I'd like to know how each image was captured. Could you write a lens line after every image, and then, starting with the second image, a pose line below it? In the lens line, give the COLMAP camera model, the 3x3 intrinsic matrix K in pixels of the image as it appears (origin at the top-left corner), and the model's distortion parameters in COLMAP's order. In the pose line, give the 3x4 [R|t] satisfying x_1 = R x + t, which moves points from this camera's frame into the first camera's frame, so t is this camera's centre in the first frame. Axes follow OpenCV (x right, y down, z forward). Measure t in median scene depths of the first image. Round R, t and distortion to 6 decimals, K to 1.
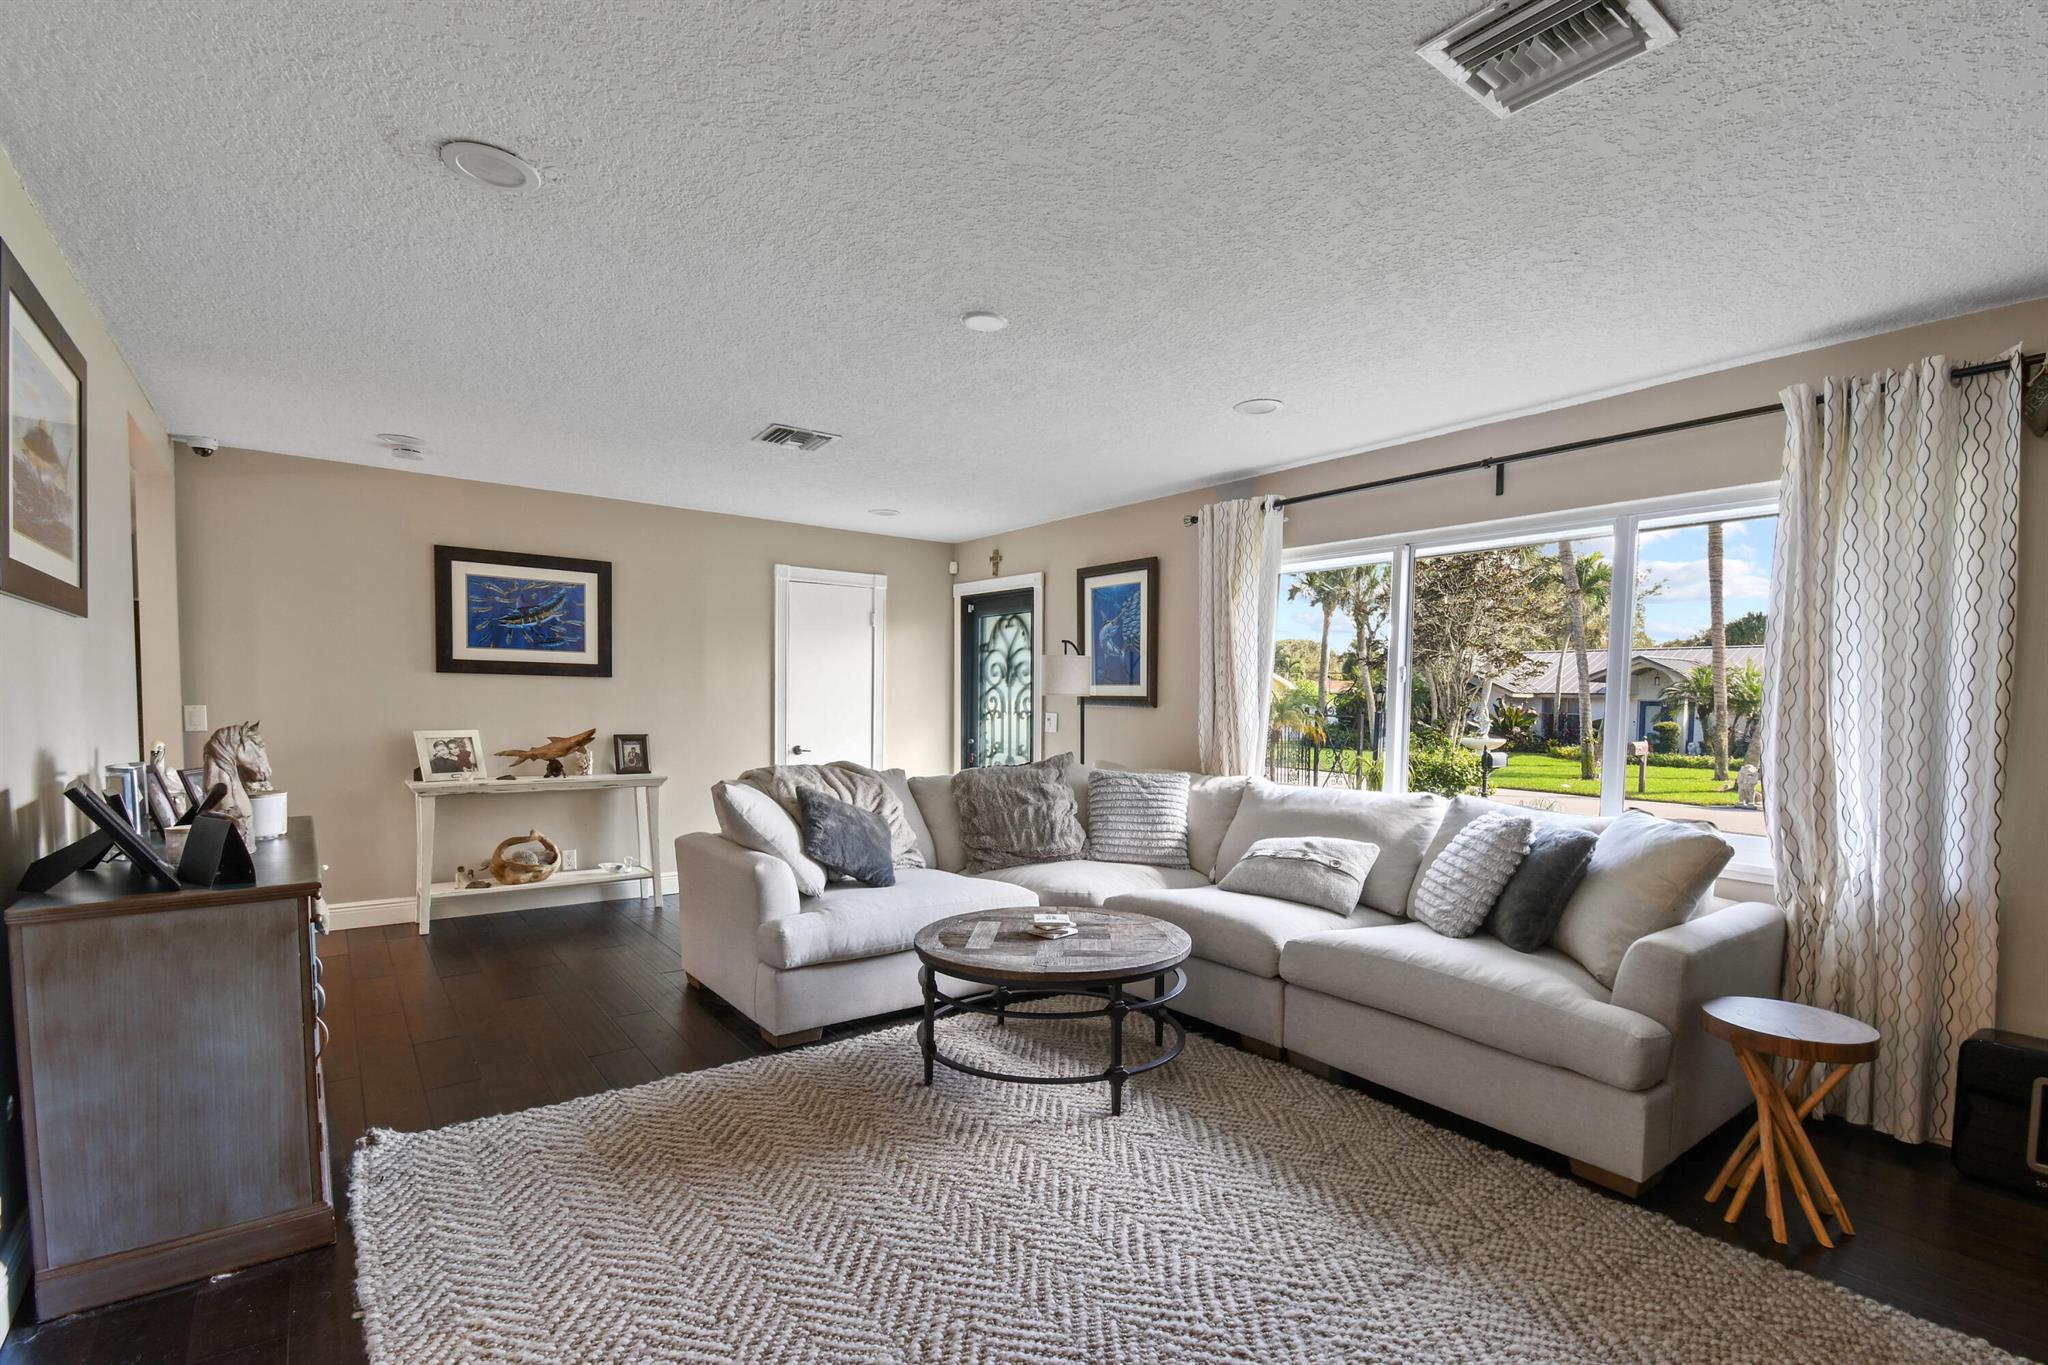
lens RADIAL K [[966.0, 0, 1052.5], [0, 966.0, 720.9], [0, 0, 1]] dist [0.014759, -0.000711]
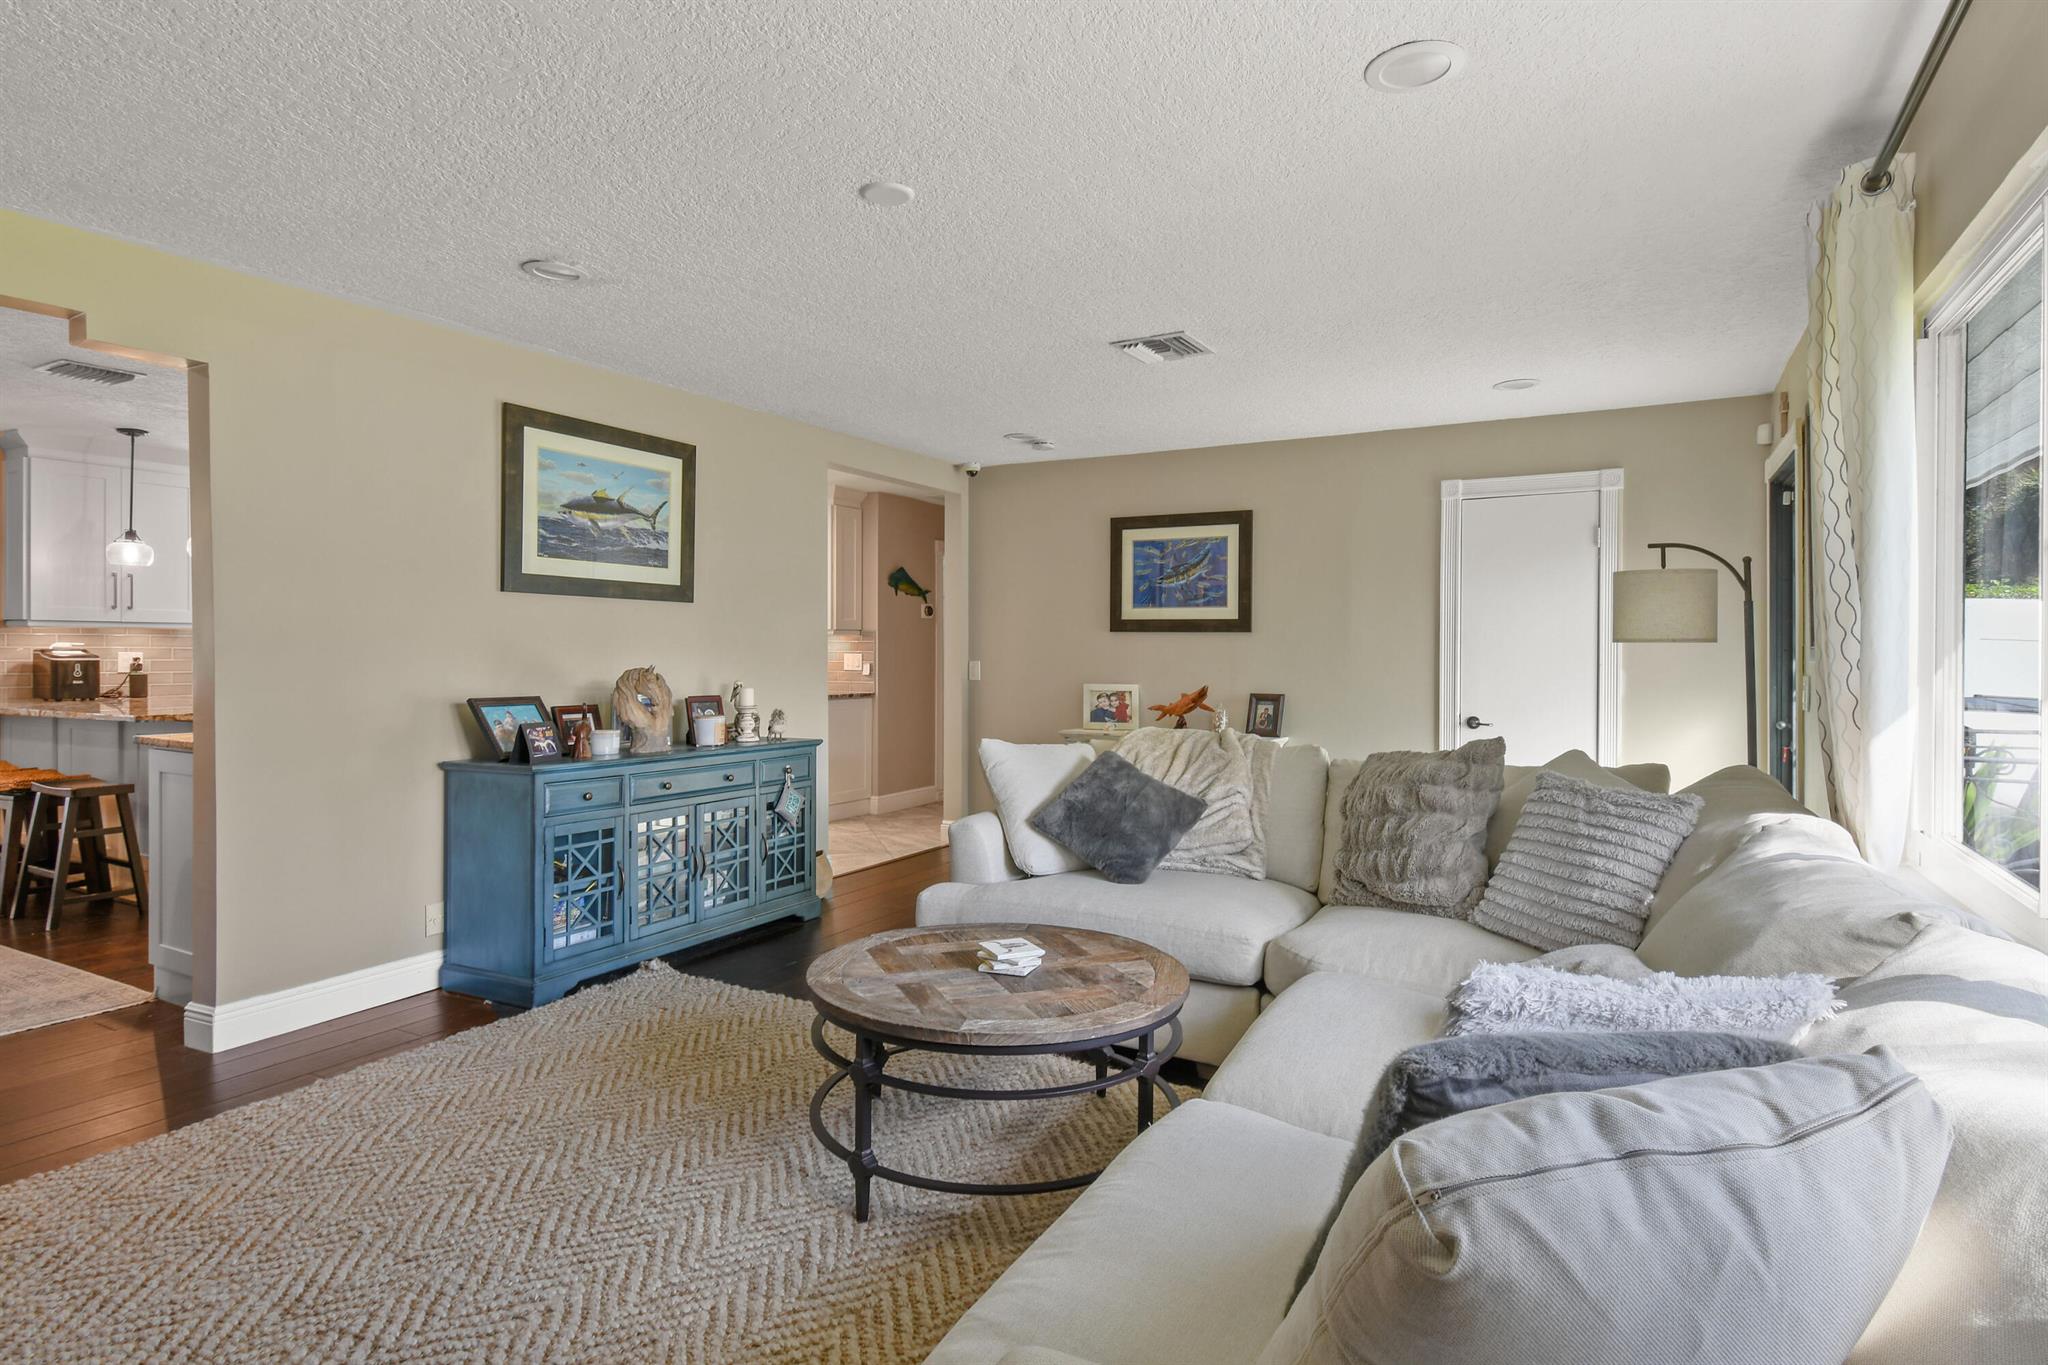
lens RADIAL K [[1078.7, 0, 994.7], [0, 1078.7, 650.5], [0, 0, 1]] dist [0.015521, -0.000285]
pose [[0.374944, -0.009881, -0.926995, 0.576117], [-0.021327, 0.999587, -0.019281, -0.002452], [0.926802, 0.026999, 0.374579, 0.519012]]
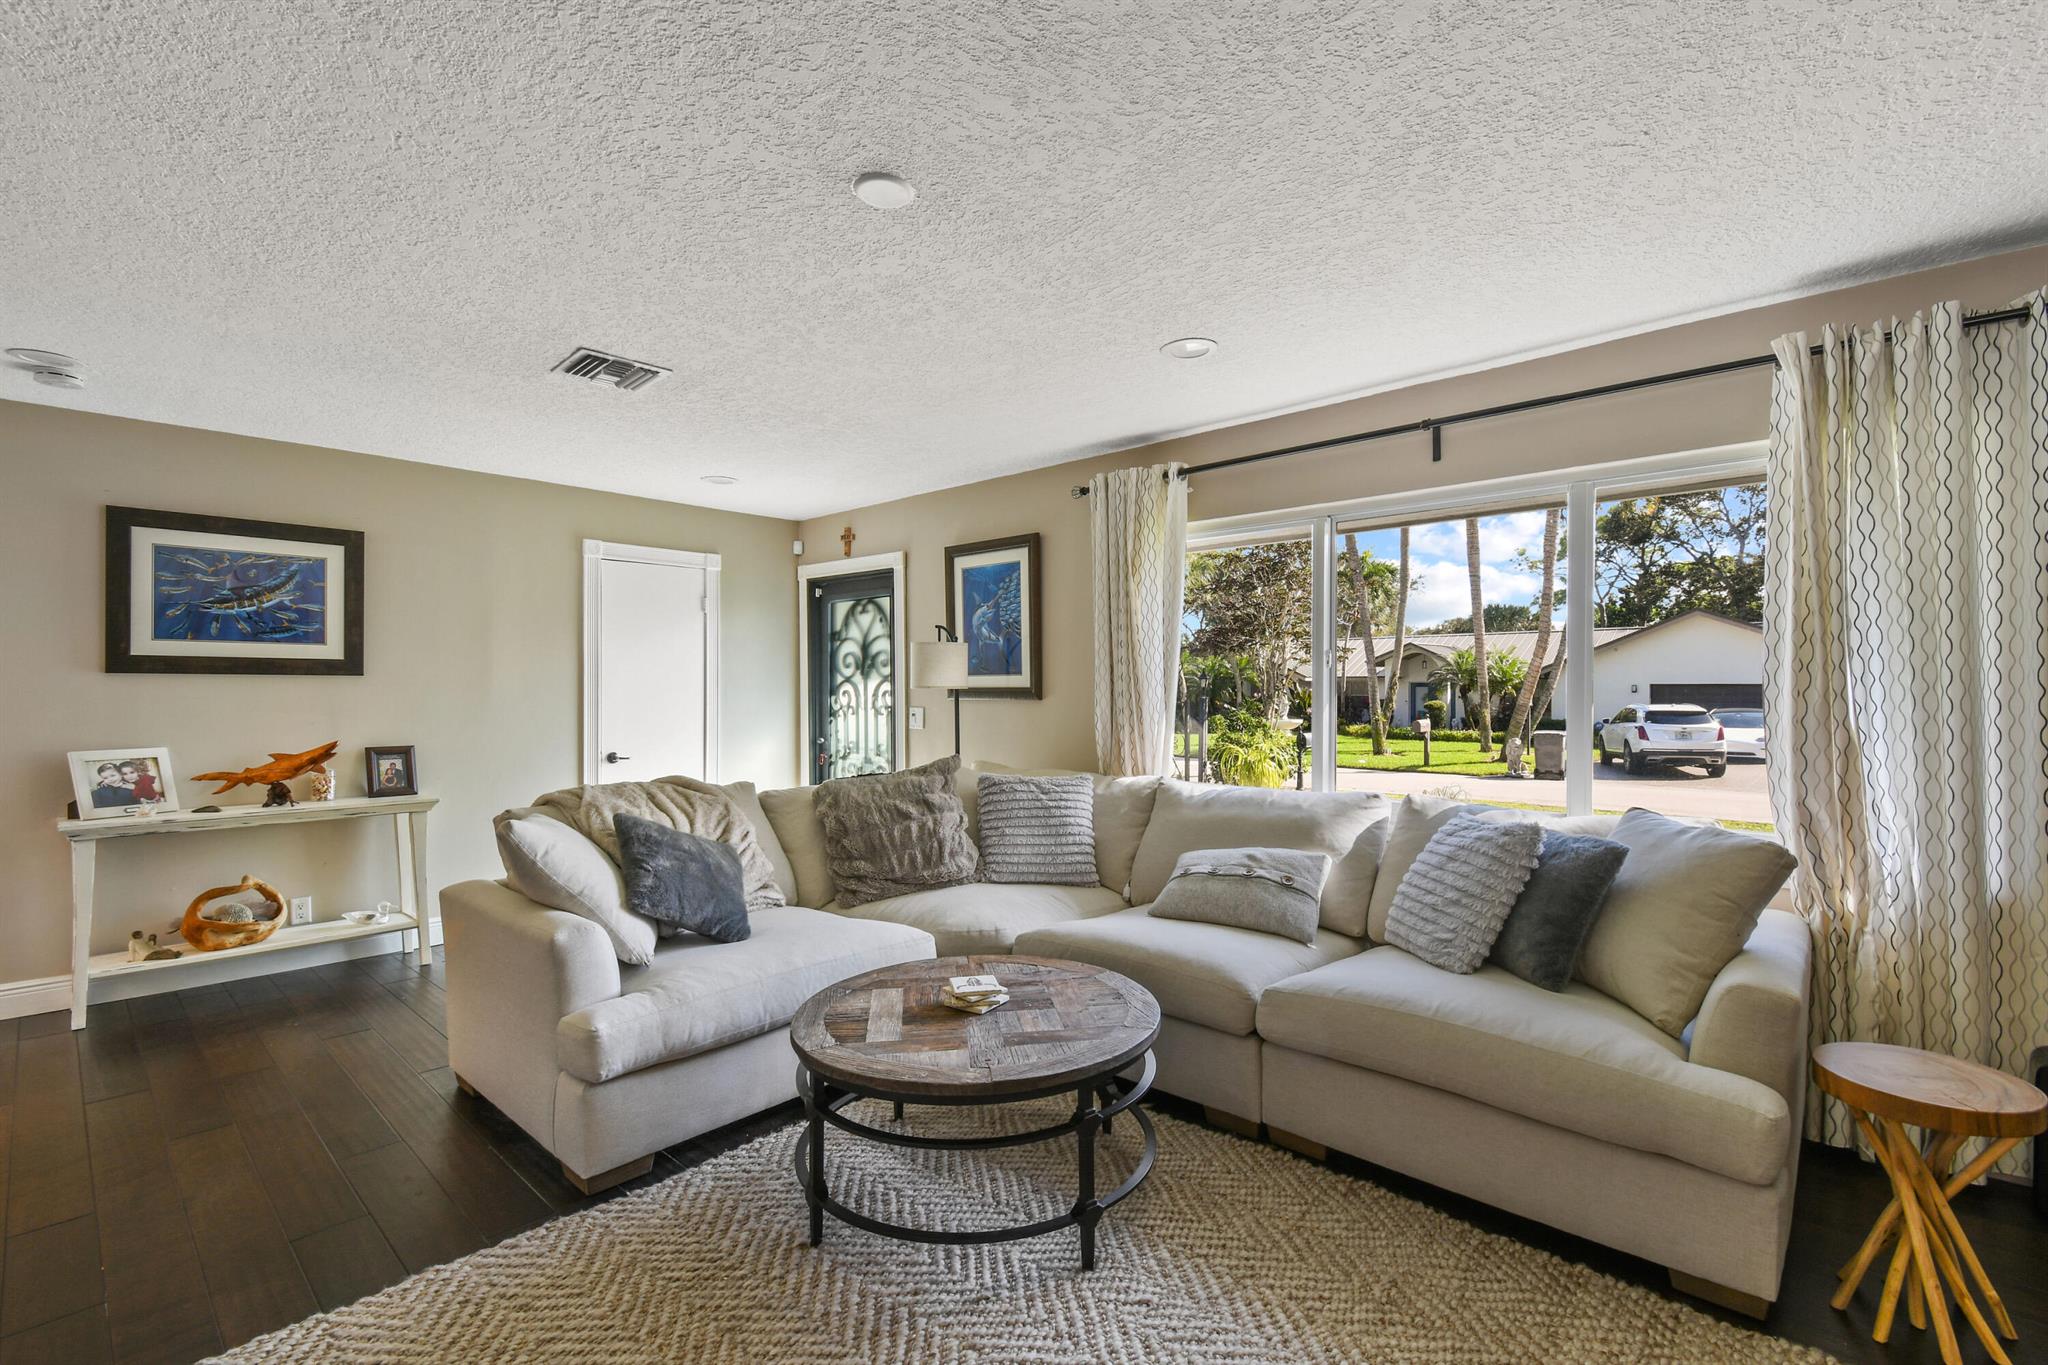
lens RADIAL K [[923.1, 0, 1039.8], [0, 923.1, 670.4], [0, 0, 1]] dist [0.033124, -0.025350]
pose [[0.984279, -0.014509, 0.176024, -0.057809], [0.021888, 0.998958, -0.040054, -0.008738], [-0.175260, 0.043277, 0.983571, 0.201618]]
